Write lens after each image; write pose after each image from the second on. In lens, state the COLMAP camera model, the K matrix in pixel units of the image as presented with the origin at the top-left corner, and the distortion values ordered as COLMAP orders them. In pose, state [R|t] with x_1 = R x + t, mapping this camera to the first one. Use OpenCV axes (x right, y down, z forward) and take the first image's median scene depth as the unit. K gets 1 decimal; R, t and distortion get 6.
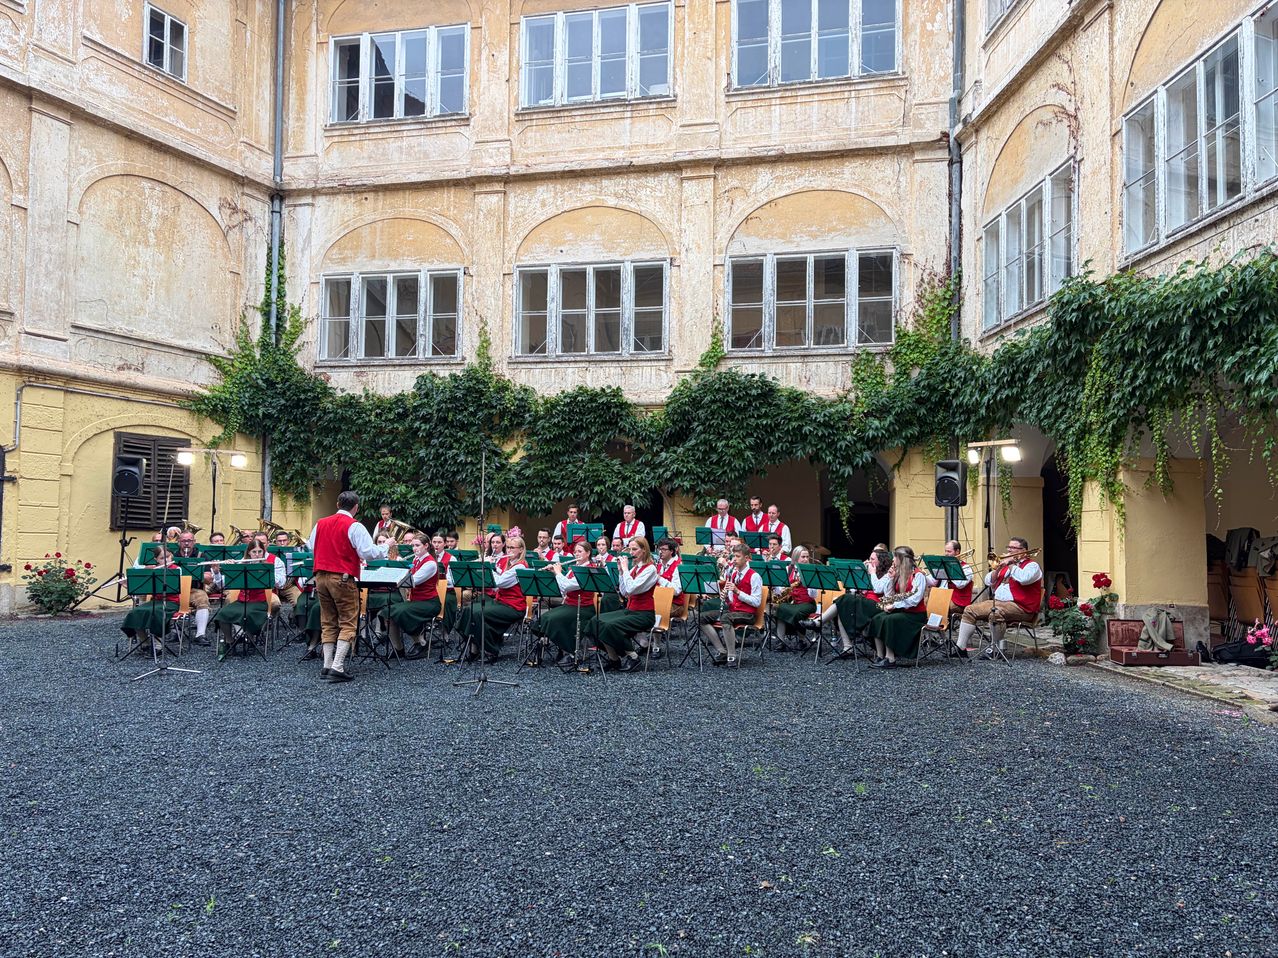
lens RADIAL K [[951.1, 0, 637.7], [0, 951.1, 537.5], [0, 0, 1]] dist [0.050041, -0.053199]
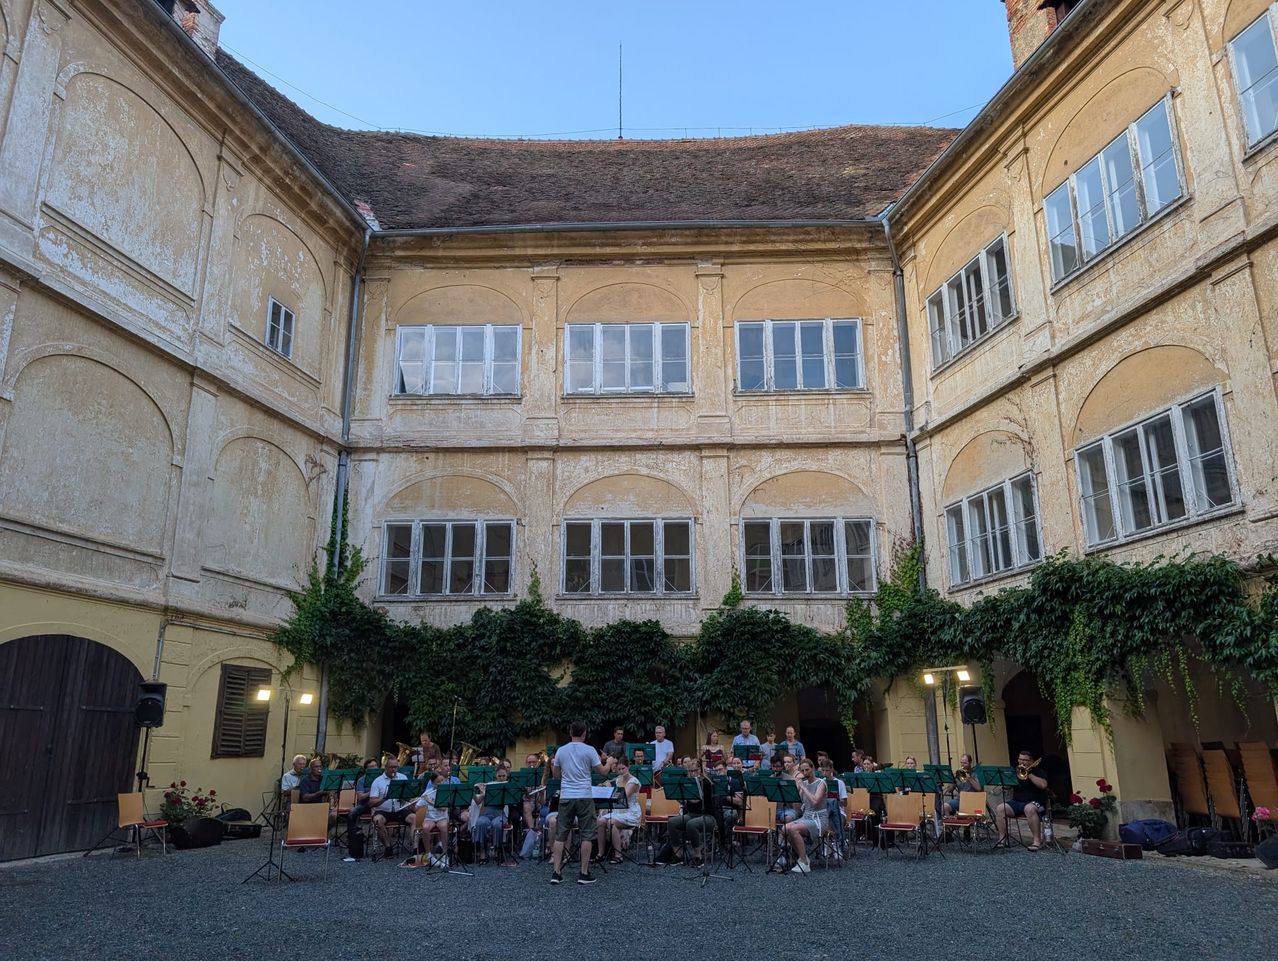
lens RADIAL K [[951.1, 0, 637.7], [0, 951.1, 539.0], [0, 0, 1]] dist [0.050041, -0.053199]
pose [[0.978431, 0.026555, 0.204862, -0.288665], [0.017783, 0.977194, -0.211605, -0.010435], [-0.205809, 0.210684, 0.955644, -0.141634]]
